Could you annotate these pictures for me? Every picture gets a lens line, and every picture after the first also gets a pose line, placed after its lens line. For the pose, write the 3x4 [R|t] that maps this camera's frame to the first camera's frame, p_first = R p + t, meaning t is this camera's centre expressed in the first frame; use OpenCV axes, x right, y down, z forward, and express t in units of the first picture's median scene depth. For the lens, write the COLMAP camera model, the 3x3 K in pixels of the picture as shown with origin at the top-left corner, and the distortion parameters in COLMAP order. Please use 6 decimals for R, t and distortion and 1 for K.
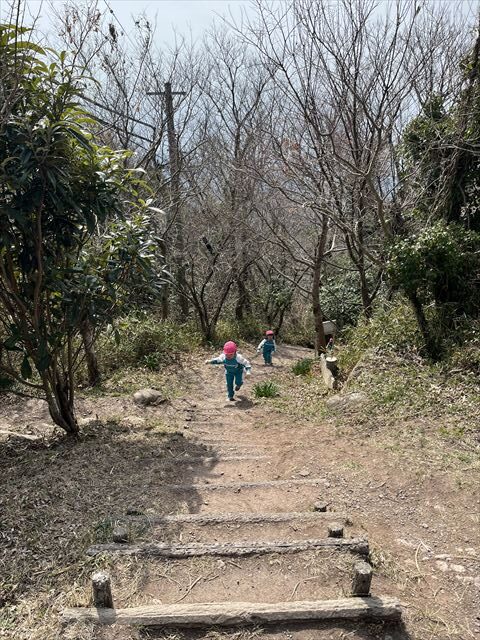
lens RADIAL K [[489.6, 0, 243.5], [0, 489.6, 320.7], [0, 0, 1]] dist [0.048134, -0.079698]
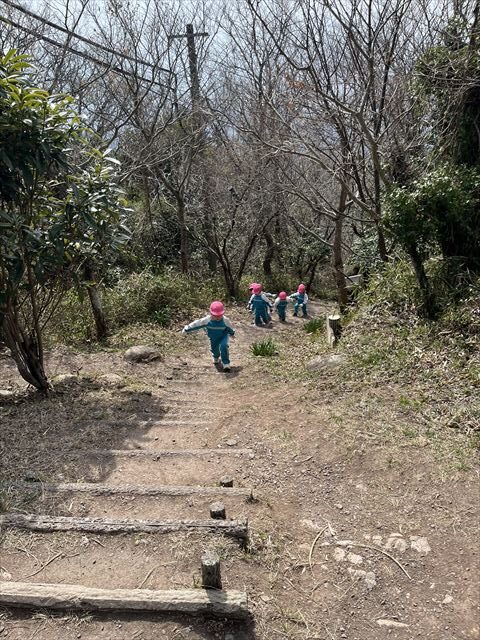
lens RADIAL K [[489.6, 0, 234.3], [0, 489.6, 317.7], [0, 0, 1]] dist [0.048134, -0.079698]
pose [[0.993164, 0.008491, -0.116417, 0.153151], [0.001780, 0.996133, 0.087838, -0.006529], [0.116713, -0.087445, 0.989309, 0.059988]]
